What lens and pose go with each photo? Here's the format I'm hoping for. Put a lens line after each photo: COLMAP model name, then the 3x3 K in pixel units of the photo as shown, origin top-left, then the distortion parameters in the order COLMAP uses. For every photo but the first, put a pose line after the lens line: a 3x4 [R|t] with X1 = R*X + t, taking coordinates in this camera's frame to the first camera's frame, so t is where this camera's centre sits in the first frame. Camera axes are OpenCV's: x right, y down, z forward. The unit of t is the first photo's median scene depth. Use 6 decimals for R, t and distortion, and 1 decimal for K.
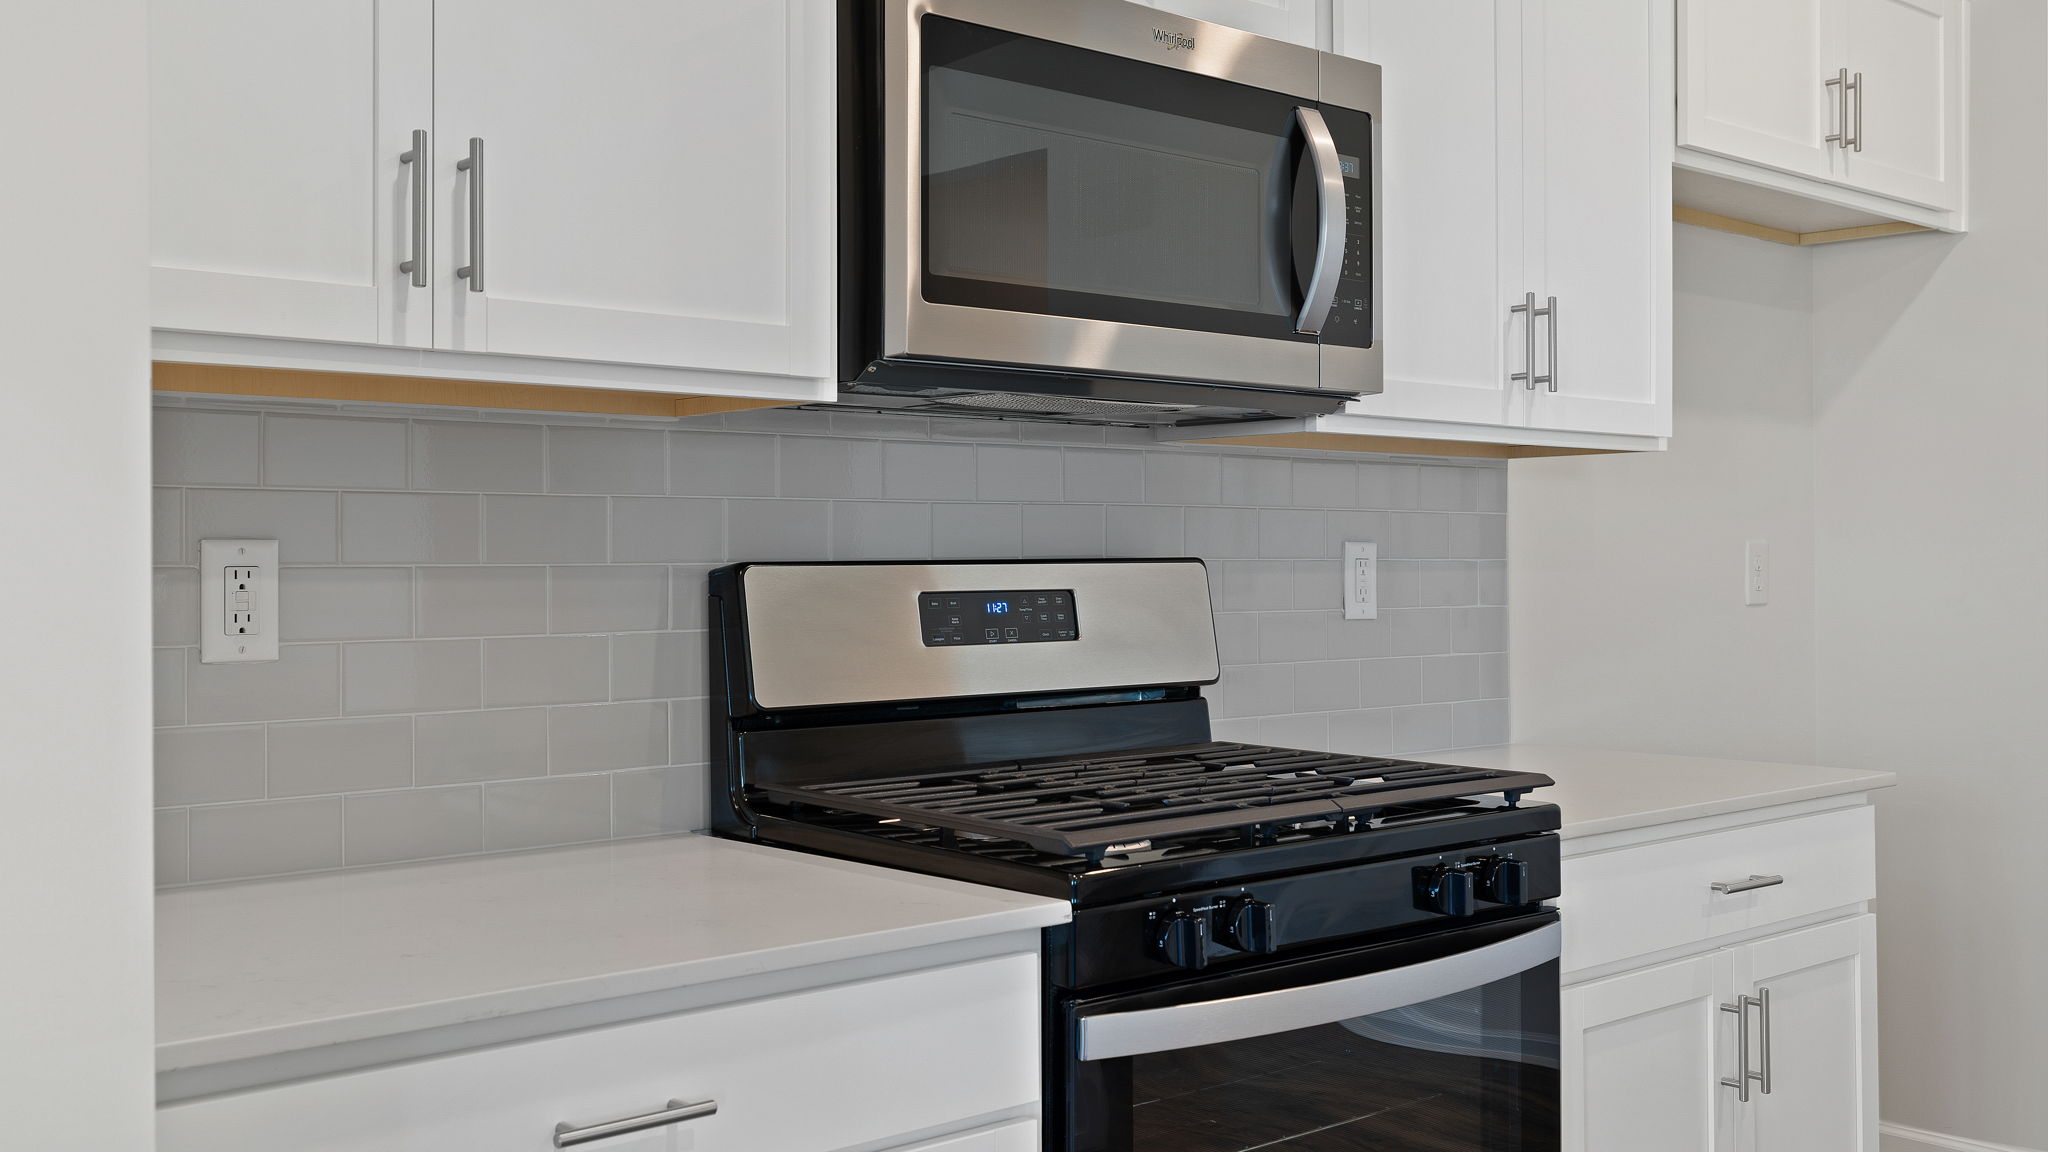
lens RADIAL K [[1998.2, 0, 1012.9], [0, 1998.2, 569.4], [0, 0, 1]] dist [-0.005594, 0.004377]
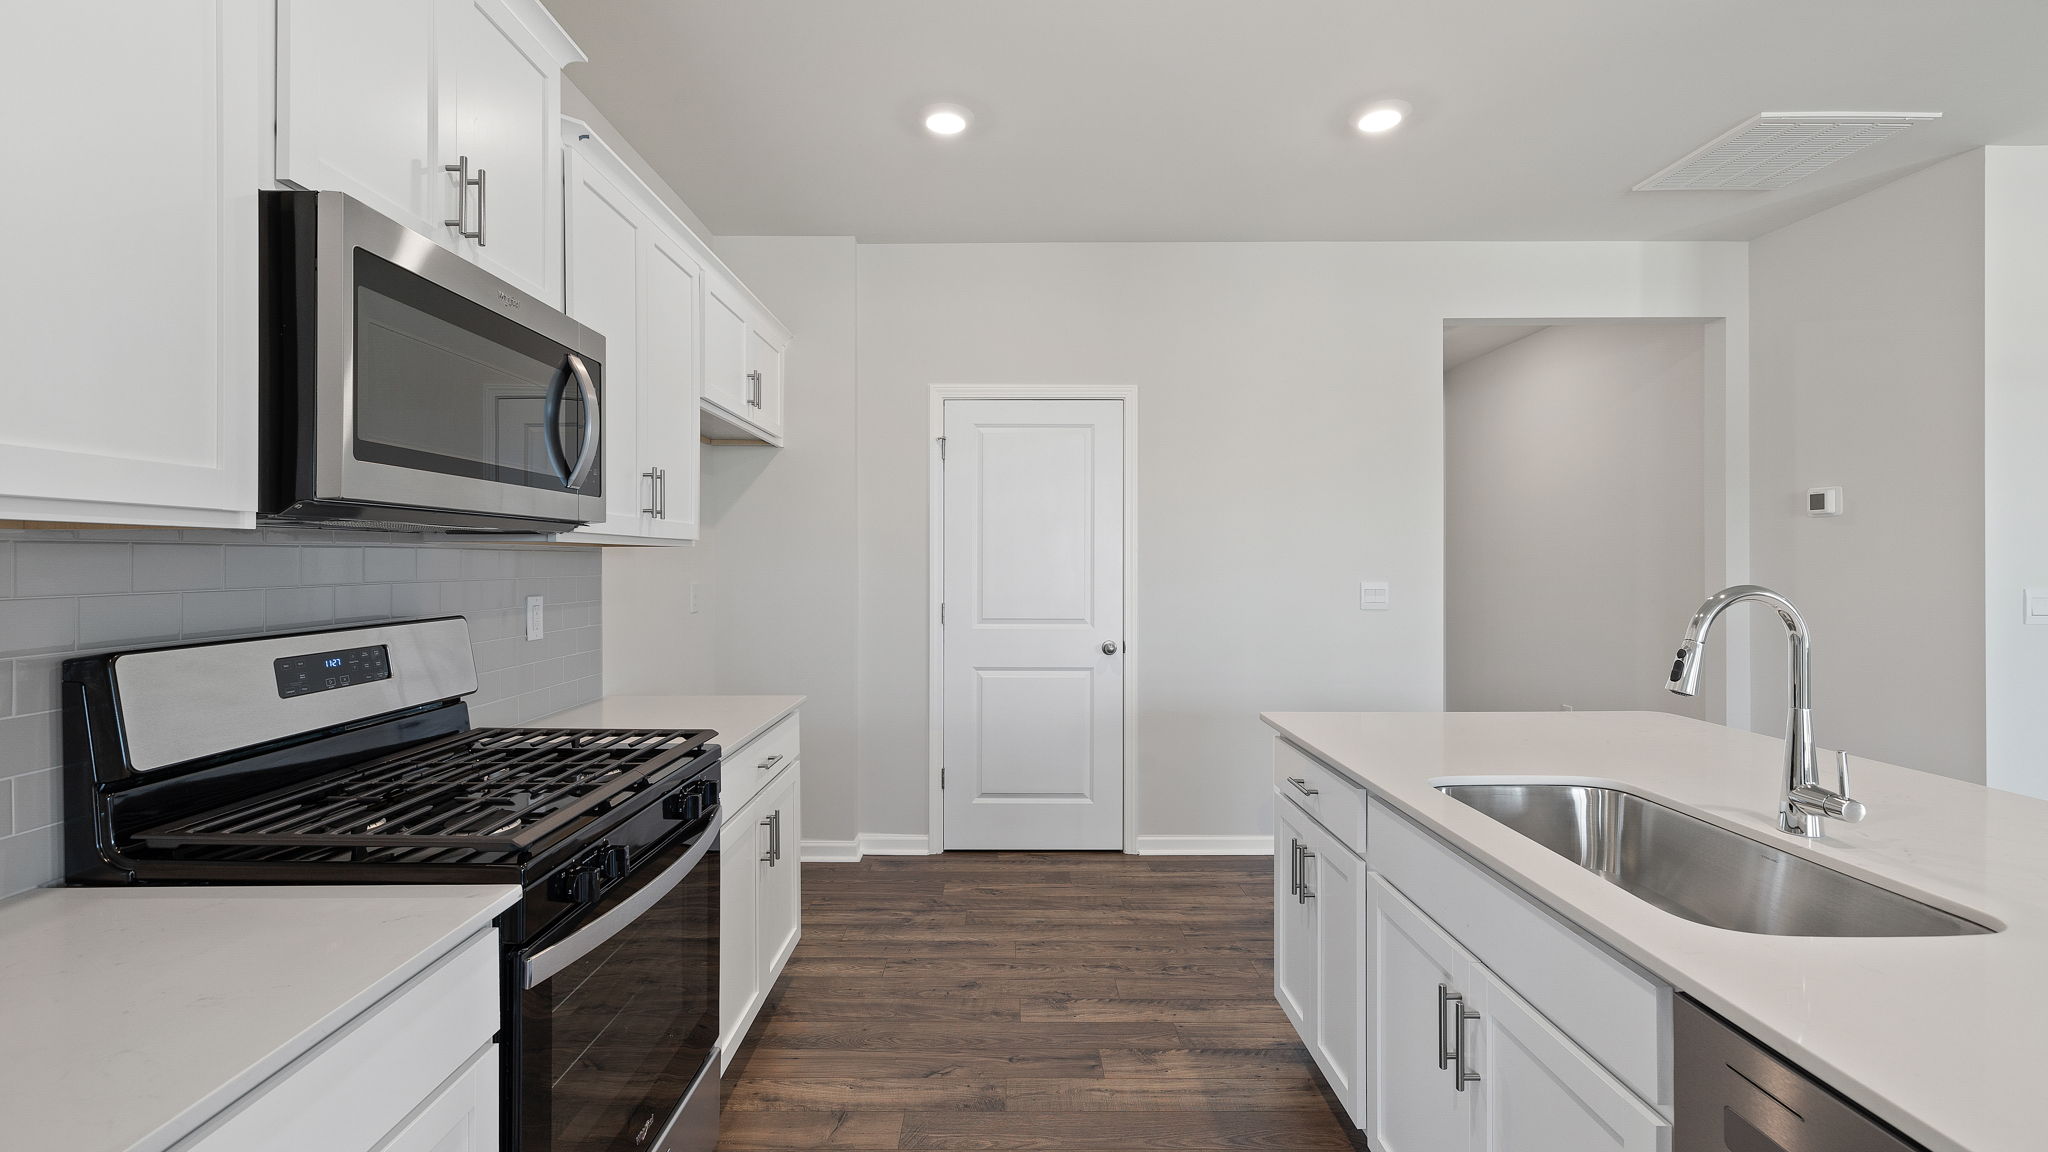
lens RADIAL K [[864.3, 0, 1011.3], [0, 864.3, 561.6], [0, 0, 1]] dist [-0.000044, 0.000184]
pose [[0.653605, 0.000170, 0.756836, -0.162901], [0.003525, 0.999988, -0.003269, -0.050947], [-0.756828, 0.004804, 0.653596, 0.233994]]
